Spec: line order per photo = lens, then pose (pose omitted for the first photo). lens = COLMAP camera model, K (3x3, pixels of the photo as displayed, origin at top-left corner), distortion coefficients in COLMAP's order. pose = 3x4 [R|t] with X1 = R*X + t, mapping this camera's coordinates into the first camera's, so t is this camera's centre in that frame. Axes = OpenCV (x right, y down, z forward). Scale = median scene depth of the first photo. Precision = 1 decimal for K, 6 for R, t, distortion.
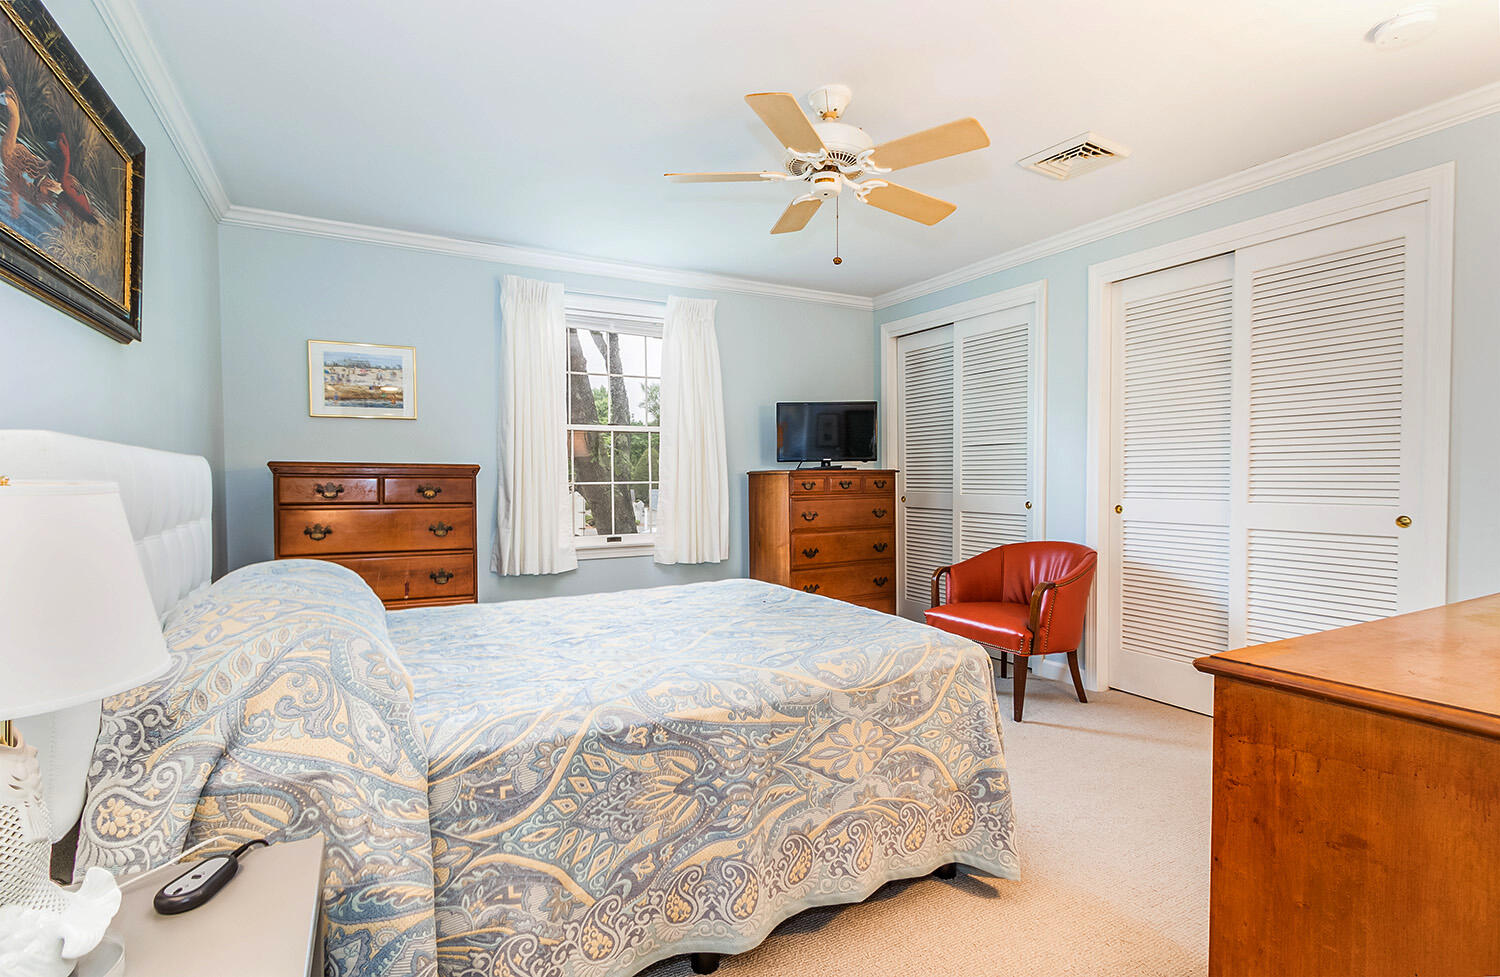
lens RADIAL K [[705.5, 0, 747.9], [0, 705.5, 496.6], [0, 0, 1]] dist [0.002359, -0.001087]
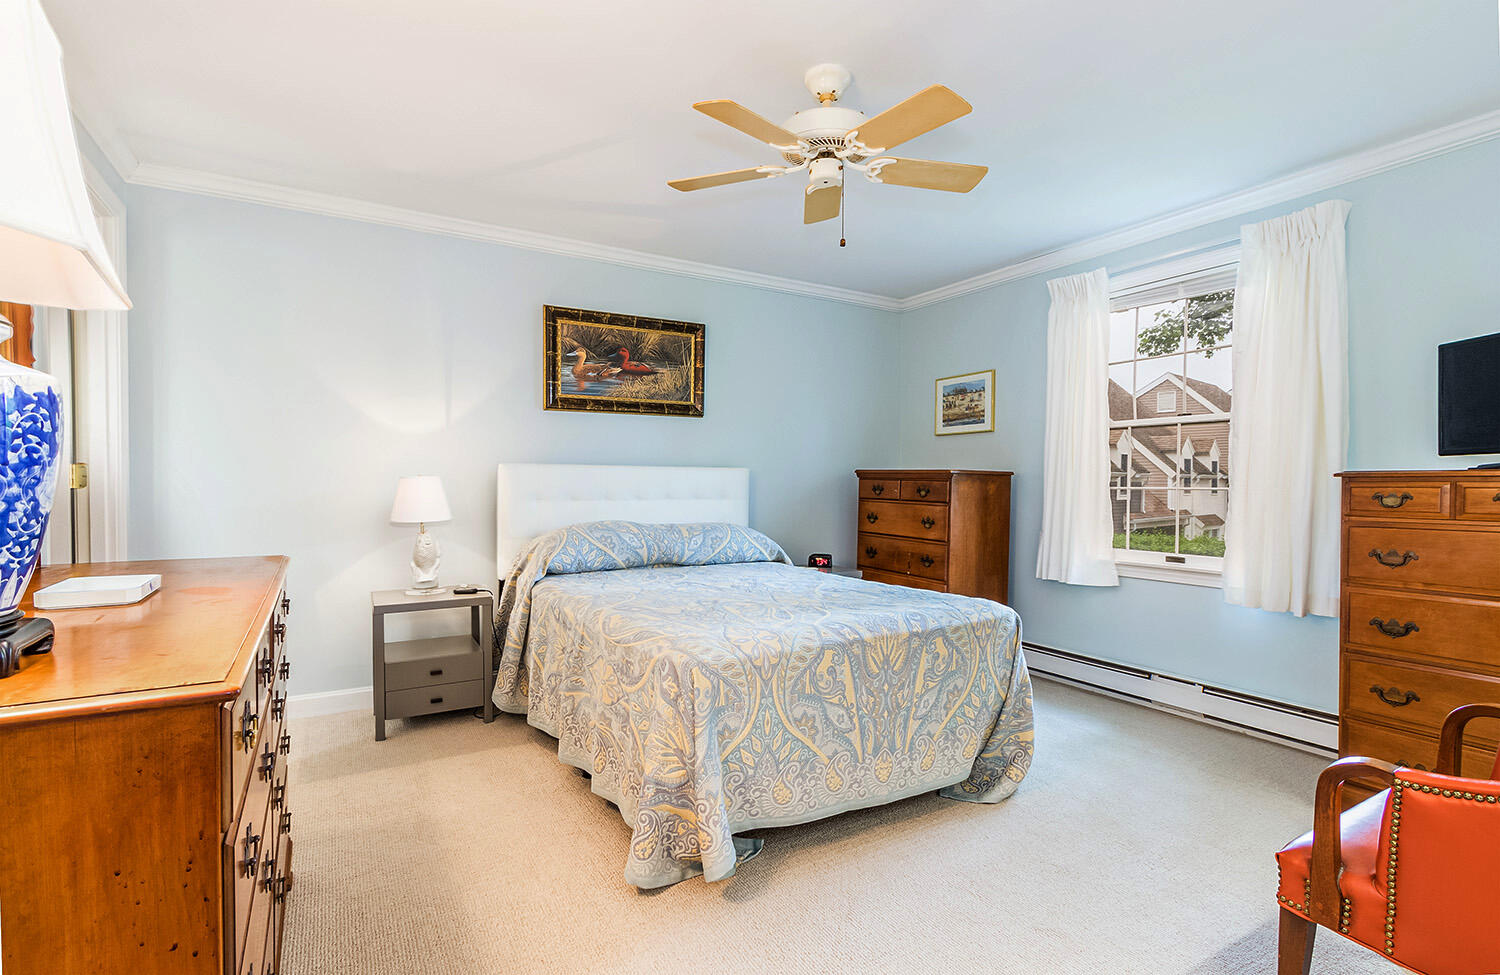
lens RADIAL K [[705.5, 0, 747.9], [0, 705.5, 495.6], [0, 0, 1]] dist [0.002359, -0.001087]
pose [[0.042539, 0.024596, -0.998792, 0.697895], [-0.032491, 0.999202, 0.023222, -0.017675], [0.998566, 0.031464, 0.043304, 0.568257]]
